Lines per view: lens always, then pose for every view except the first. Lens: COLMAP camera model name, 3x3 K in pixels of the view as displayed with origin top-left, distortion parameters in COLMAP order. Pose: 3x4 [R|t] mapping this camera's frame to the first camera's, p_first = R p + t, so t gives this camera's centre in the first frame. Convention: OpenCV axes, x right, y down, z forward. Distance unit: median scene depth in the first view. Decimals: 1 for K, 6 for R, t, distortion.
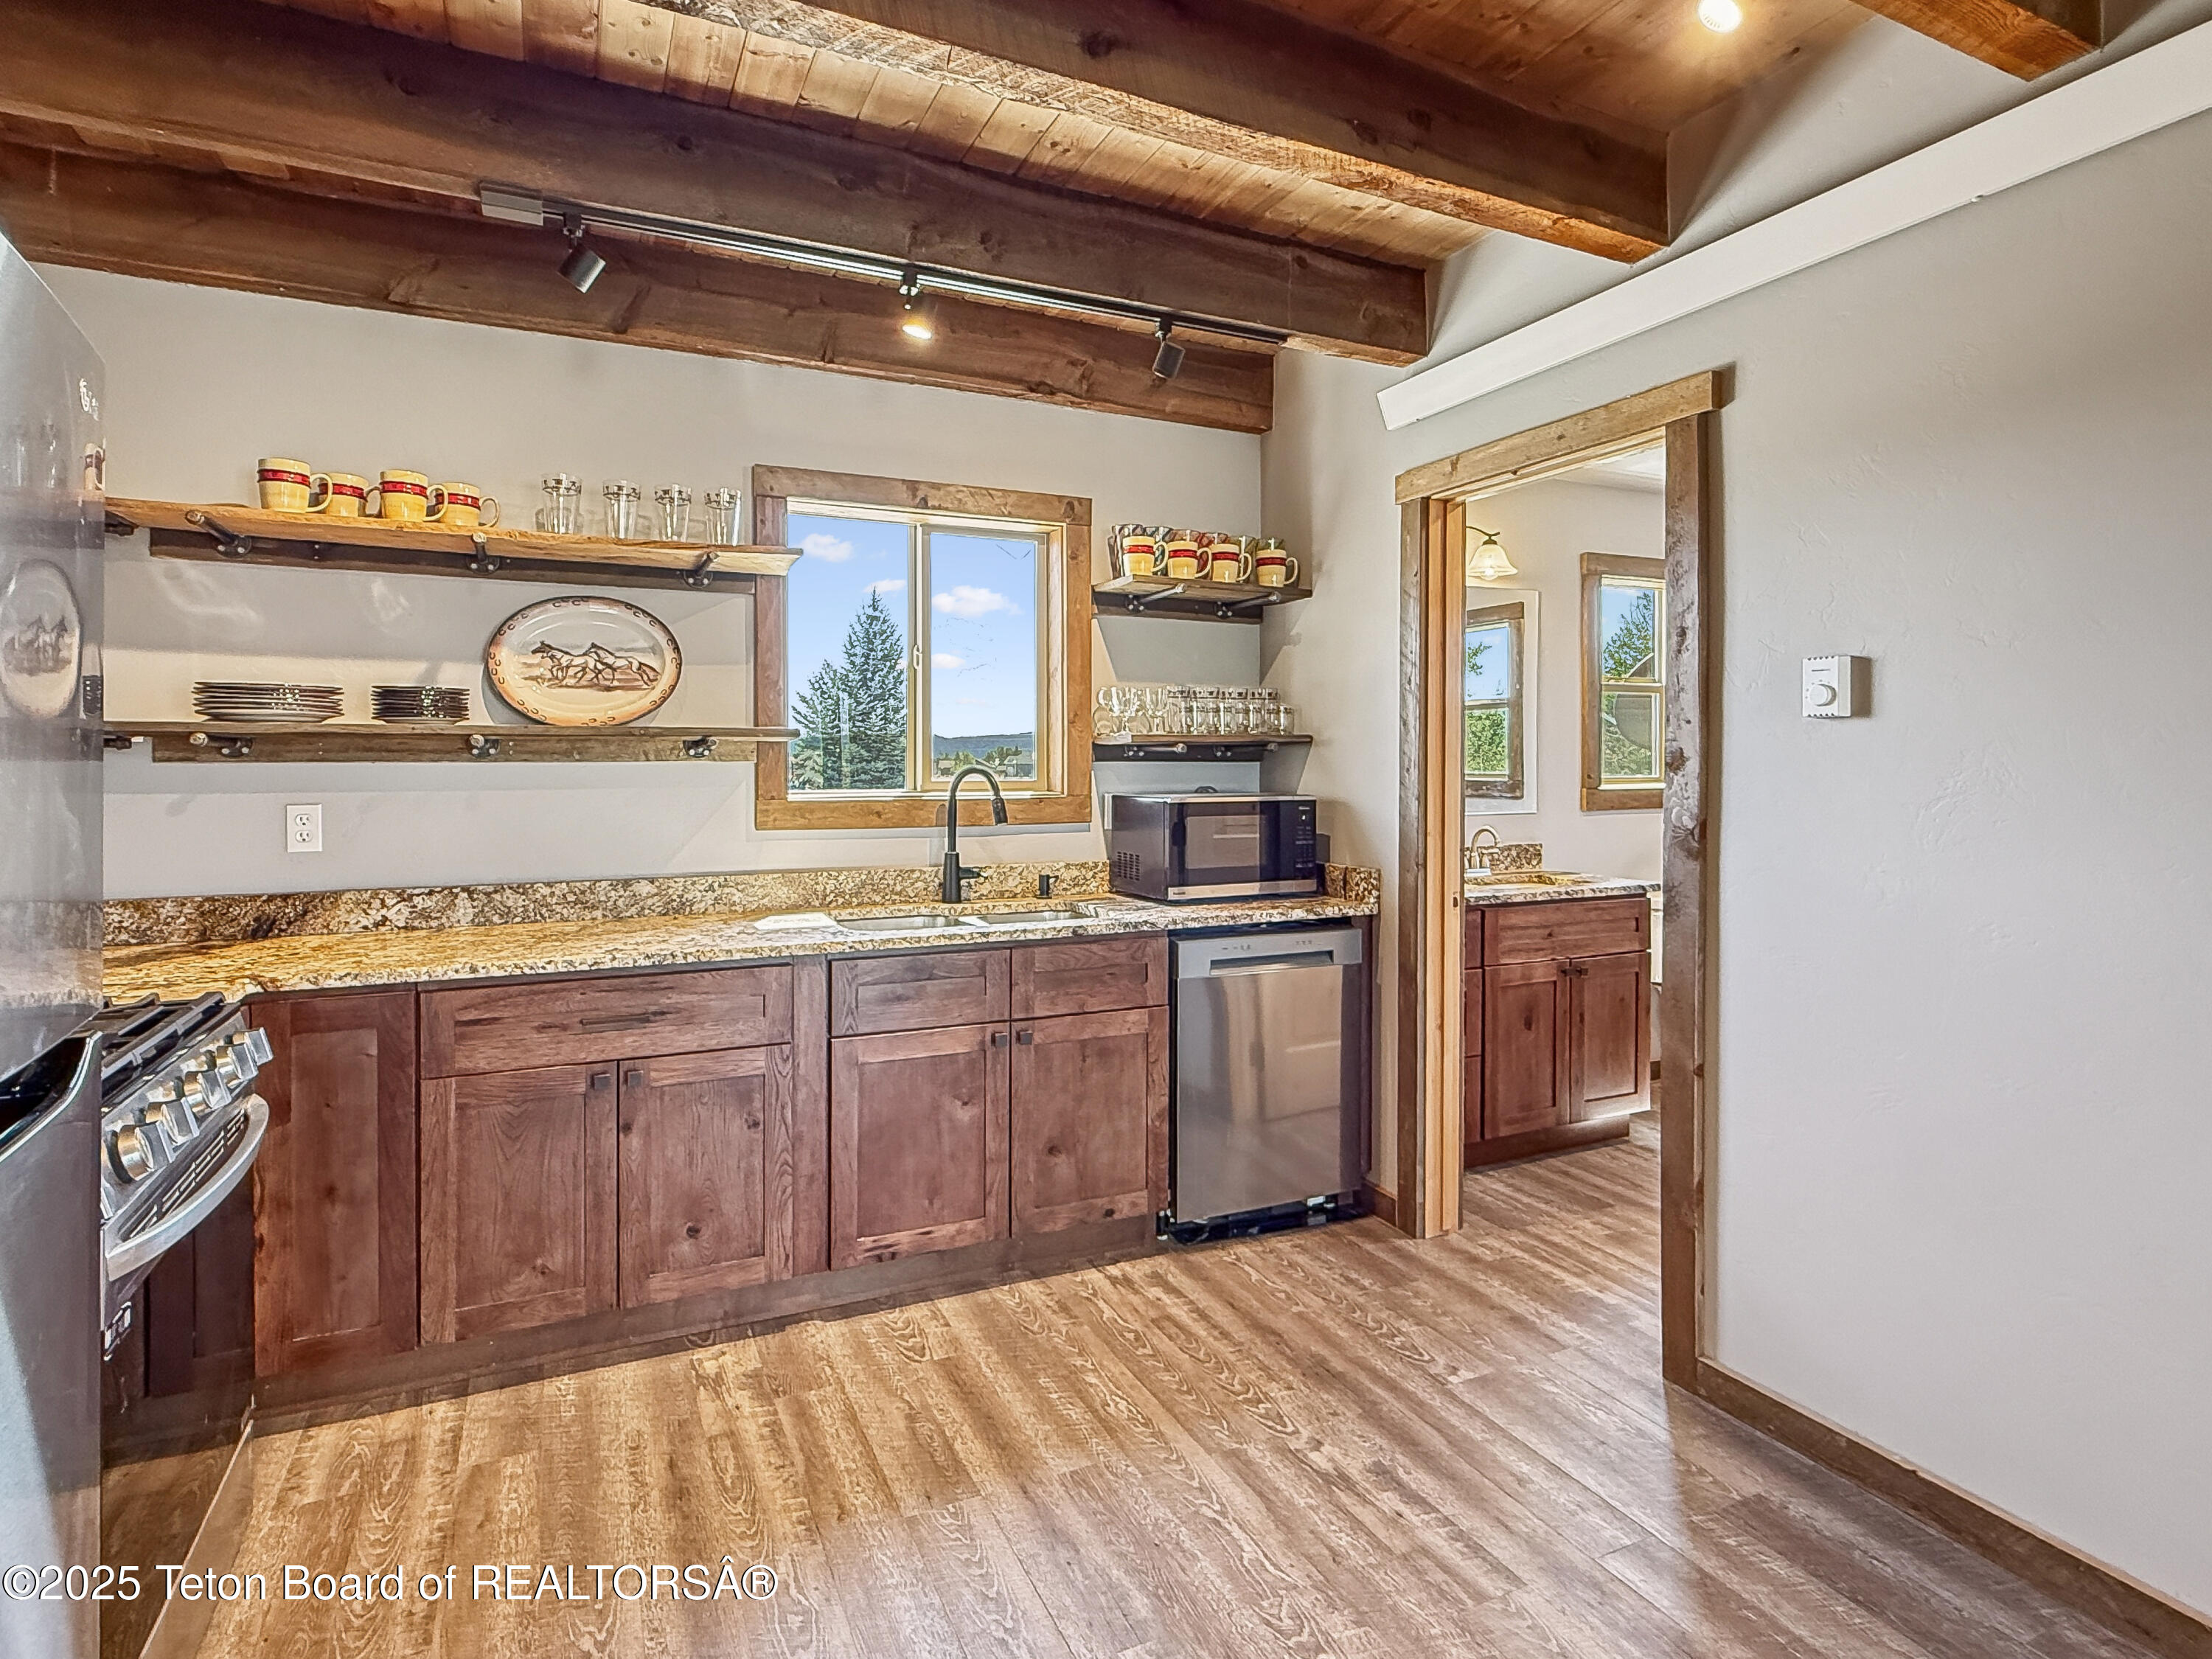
lens RADIAL K [[1148.5, 0, 1120.7], [0, 1148.5, 751.3], [0, 0, 1]] dist [0.001086, 0.002191]
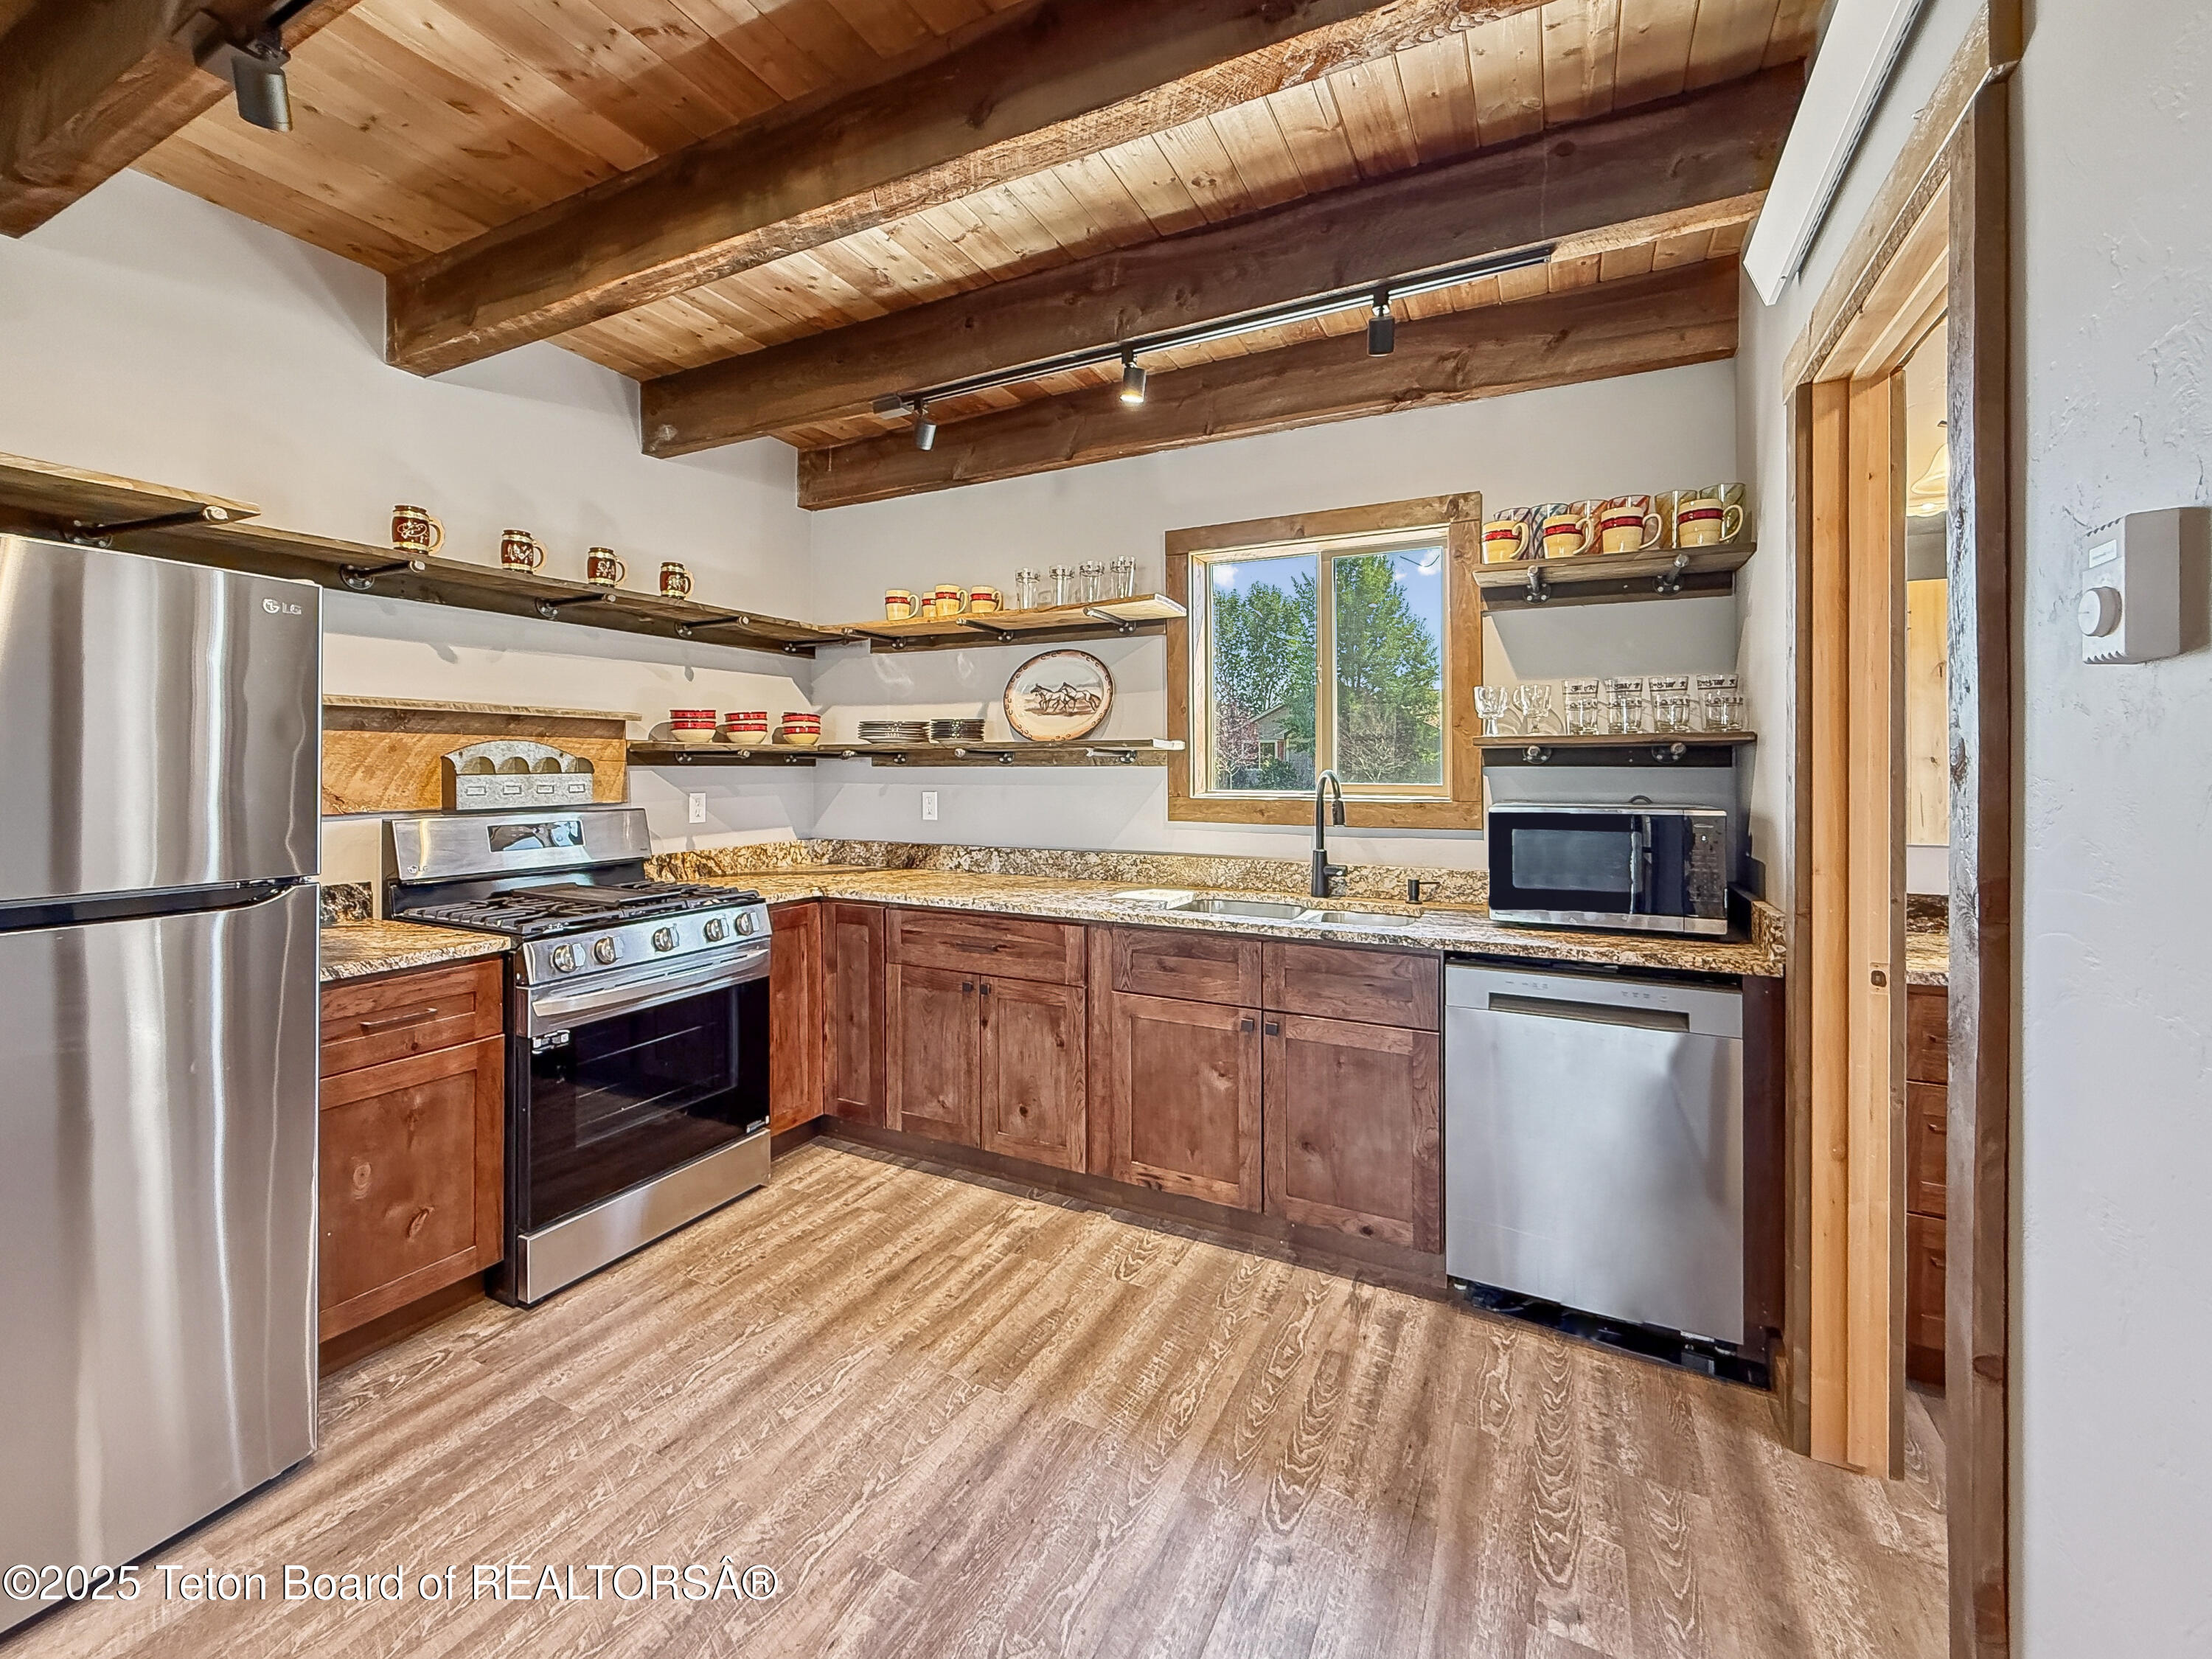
lens RADIAL K [[915.5, 0, 1111.1], [0, 915.5, 758.7], [0, 0, 1]] dist [-0.000815, 0.000597]
pose [[0.617347, -0.006013, -0.786668, 0.496135], [0.006238, 0.999977, -0.002748, 0.003348], [0.786666, -0.003211, 0.617370, 0.373471]]
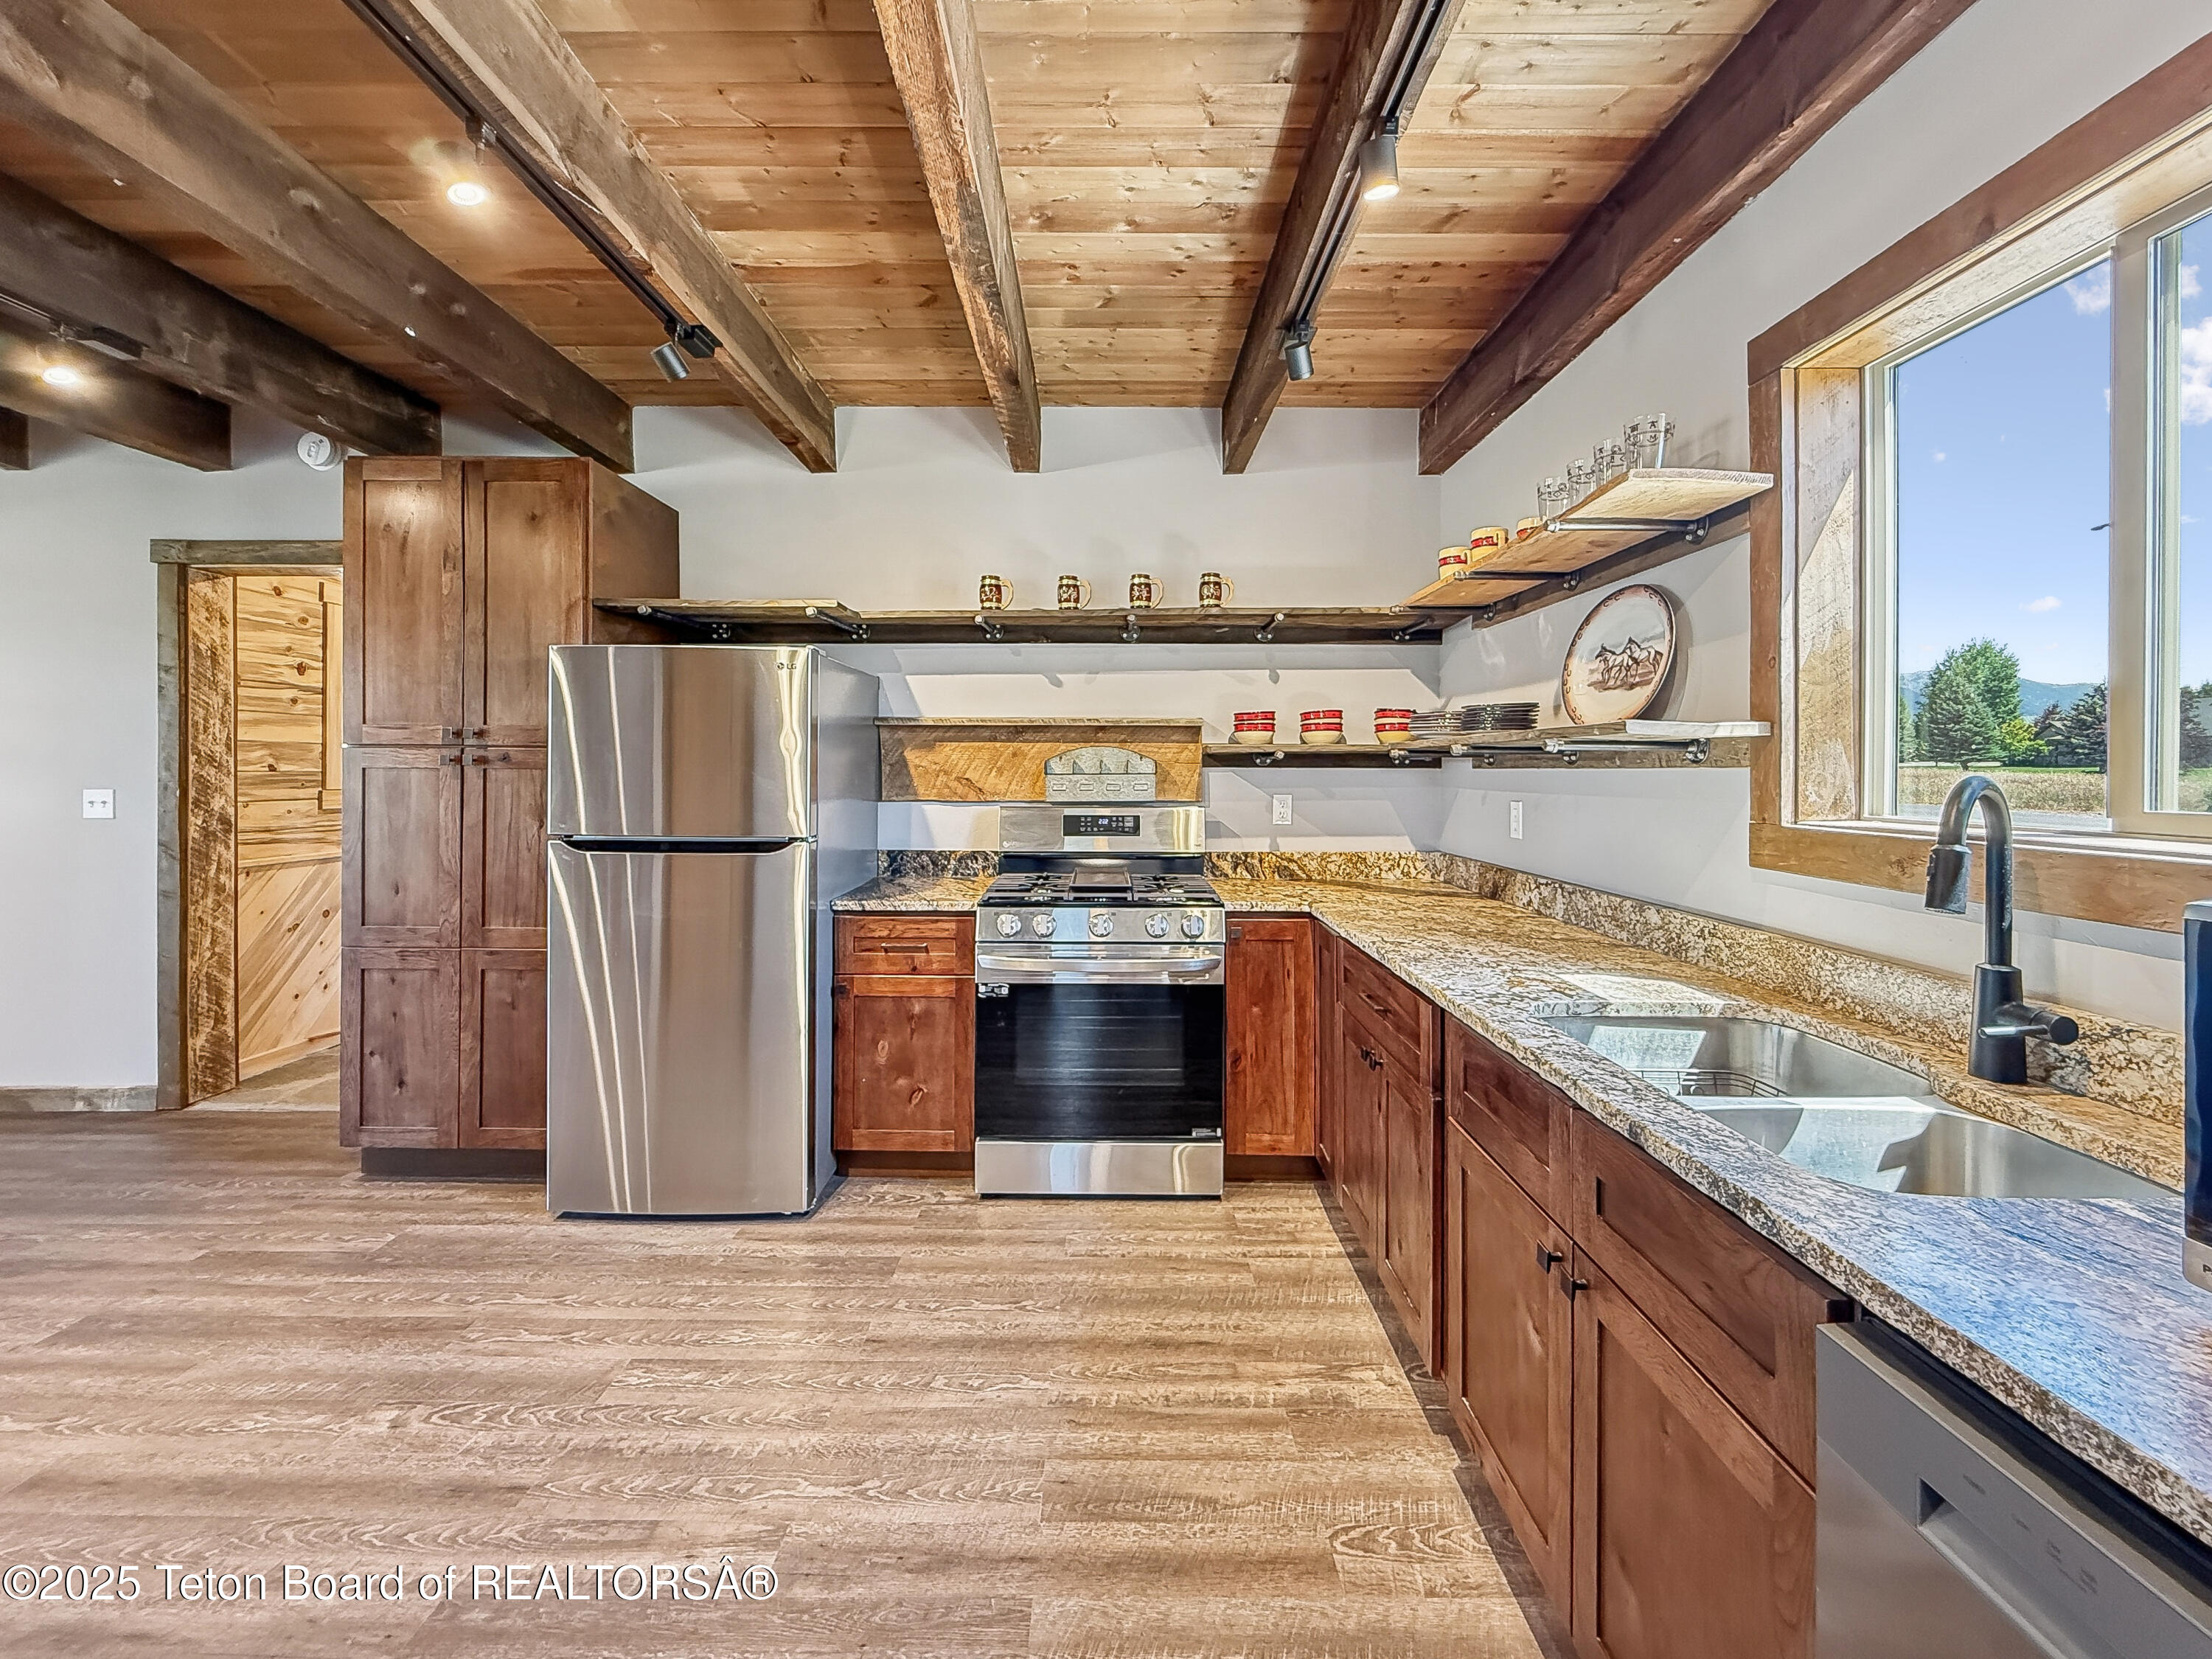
lens RADIAL K [[915.5, 0, 1108.9], [0, 915.5, 769.2], [0, 0, 1]] dist [-0.000815, 0.000597]
pose [[-0.433555, -0.000852, -0.901127, 0.399702], [0.005414, 0.999979, -0.003551, 0.011137], [0.901111, -0.006419, -0.433541, 1.010302]]
